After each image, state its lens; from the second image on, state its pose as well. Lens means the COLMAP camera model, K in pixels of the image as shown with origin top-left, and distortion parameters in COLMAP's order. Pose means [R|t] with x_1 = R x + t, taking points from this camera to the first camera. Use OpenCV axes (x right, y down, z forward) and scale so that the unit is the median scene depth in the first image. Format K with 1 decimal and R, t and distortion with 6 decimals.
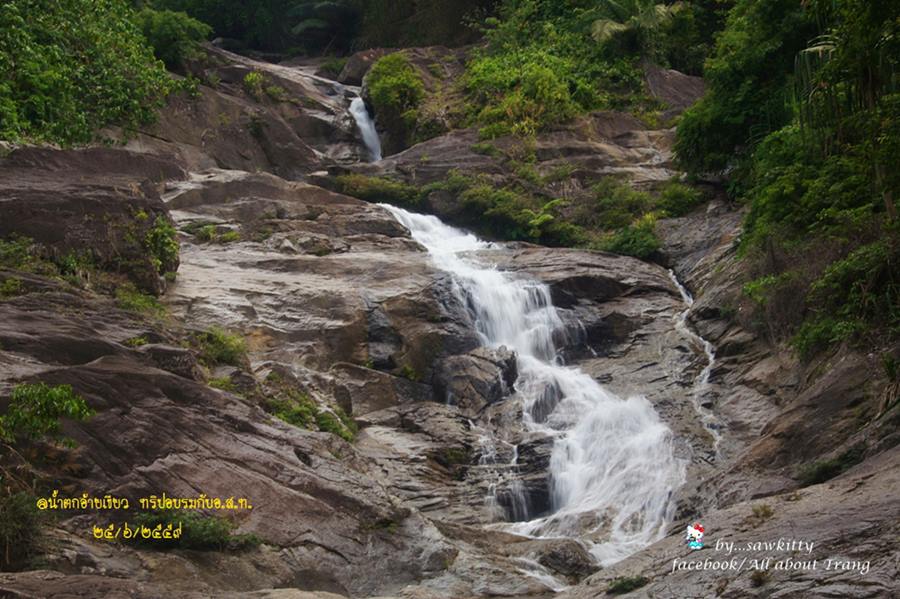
lens RADIAL K [[1613.1, 0, 443.9], [0, 1613.1, 330.3], [0, 0, 1]] dist [0.257270, 1.464150]
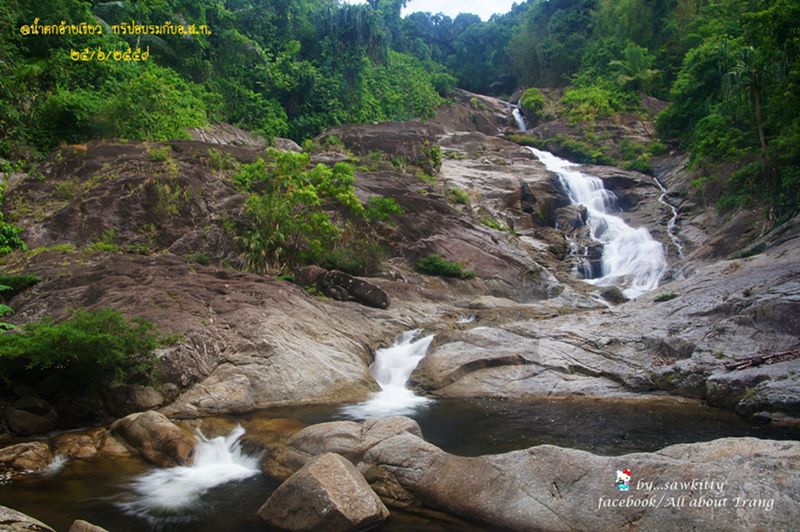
lens RADIAL K [[627.9, 0, 395.9], [0, 627.9, 277.2], [0, 0, 1]] dist [-0.174127, 0.124626]
pose [[0.973329, 0.054163, -0.222929, -0.017742], [-0.031617, 0.994128, 0.103493, 0.029614], [0.227225, -0.093684, 0.969325, 0.099236]]
